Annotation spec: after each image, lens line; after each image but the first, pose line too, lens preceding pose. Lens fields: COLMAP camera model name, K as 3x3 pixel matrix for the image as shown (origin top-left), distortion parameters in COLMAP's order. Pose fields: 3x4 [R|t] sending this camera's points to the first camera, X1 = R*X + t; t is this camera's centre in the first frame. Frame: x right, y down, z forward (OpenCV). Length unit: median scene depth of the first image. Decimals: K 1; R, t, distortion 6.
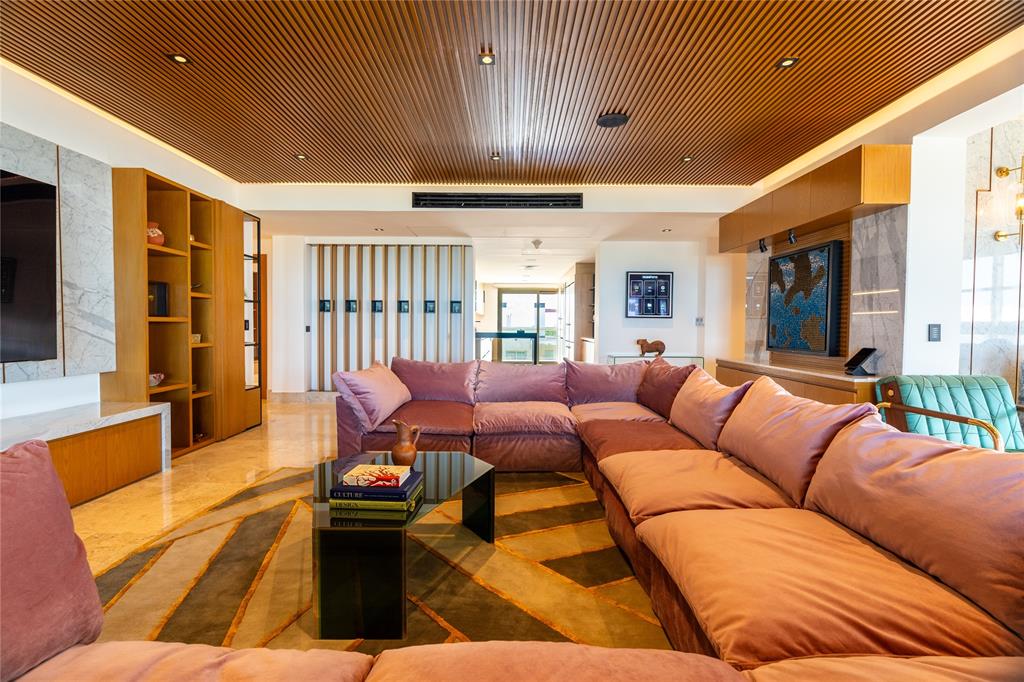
lens RADIAL K [[469.2, 0, 512.0], [0, 469.2, 341.0], [0, 0, 1]] dist [-0.000377, 0.000105]
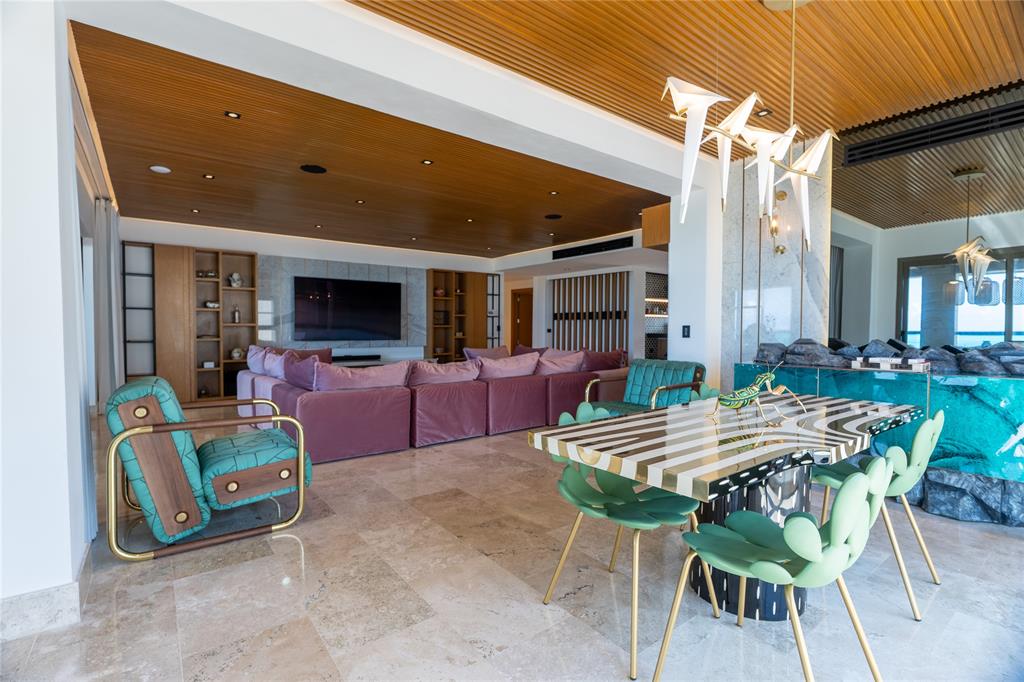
lens RADIAL K [[469.2, 0, 512.0], [0, 469.2, 341.0], [0, 0, 1]] dist [-0.000377, 0.000105]
pose [[0.613673, 0.017299, -0.789370, 1.330152], [-0.024606, 0.999693, 0.002779, 0.015201], [0.789177, 0.017718, 0.613911, -0.213224]]
